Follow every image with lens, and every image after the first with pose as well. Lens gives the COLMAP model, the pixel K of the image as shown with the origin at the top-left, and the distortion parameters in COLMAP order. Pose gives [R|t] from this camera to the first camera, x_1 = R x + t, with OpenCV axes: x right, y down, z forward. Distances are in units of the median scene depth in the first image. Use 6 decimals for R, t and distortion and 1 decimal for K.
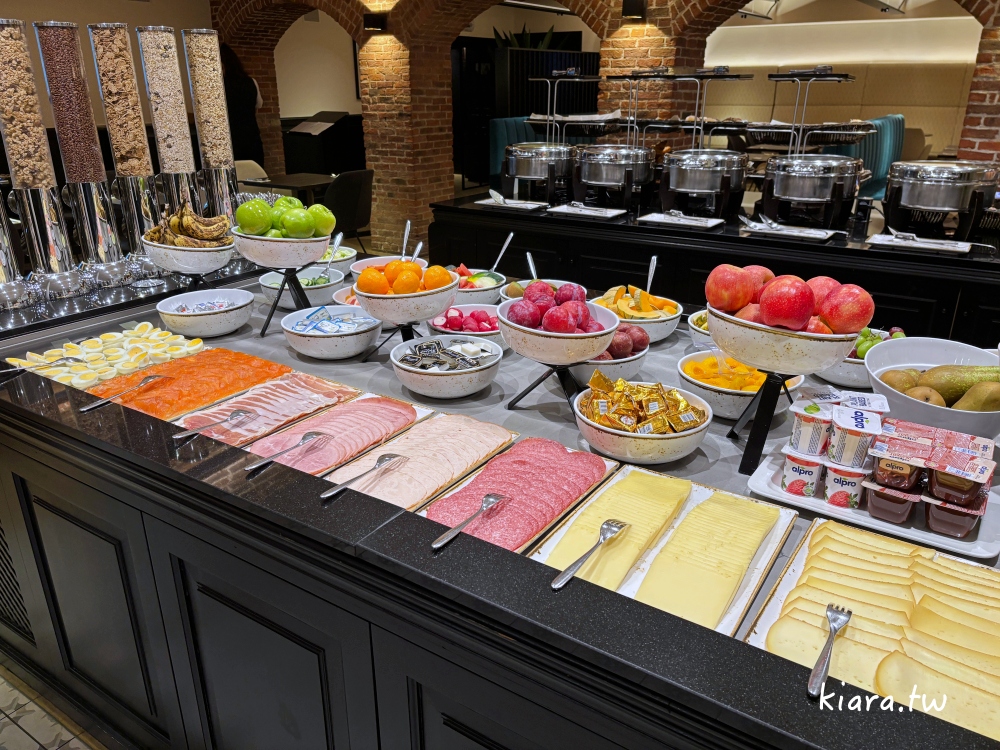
lens RADIAL K [[759.7, 0, 499.9], [0, 759.7, 375.3], [0, 0, 1]] dist [0.002748, -0.006767]
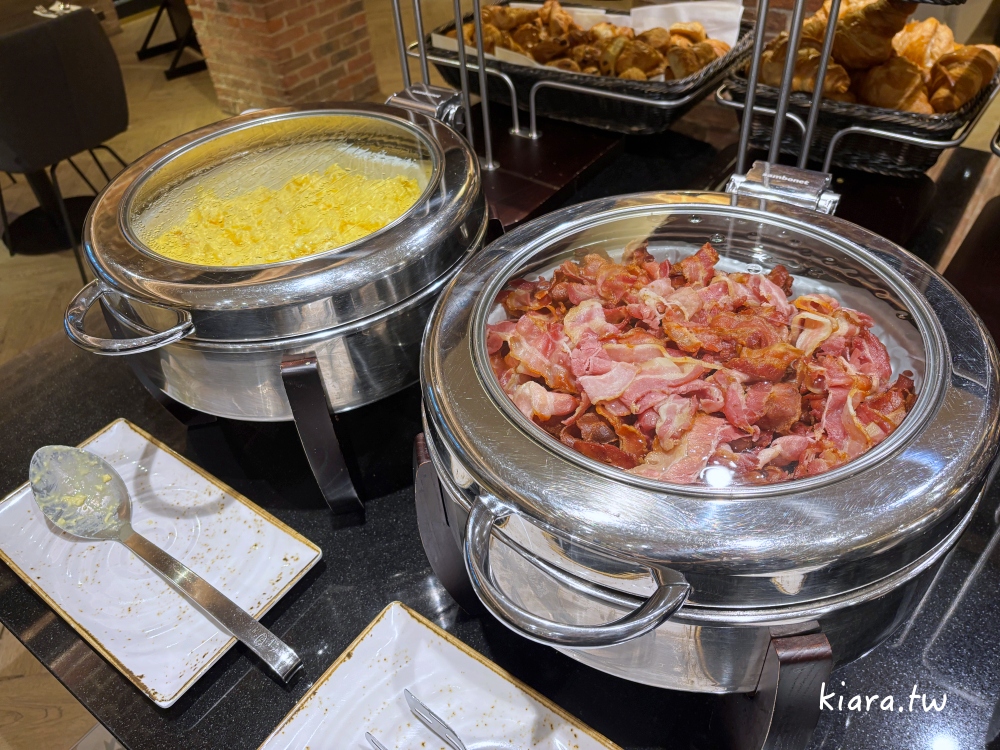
lens RADIAL K [[759.7, 0, 500.4], [0, 759.7, 375.5], [0, 0, 1]] dist [0.002748, -0.006767]
pose [[0.996429, -0.024293, -0.080860, 0.066728], [0.051342, 0.934635, 0.351884, -0.167010], [0.067026, -0.354779, 0.932545, 0.435899]]
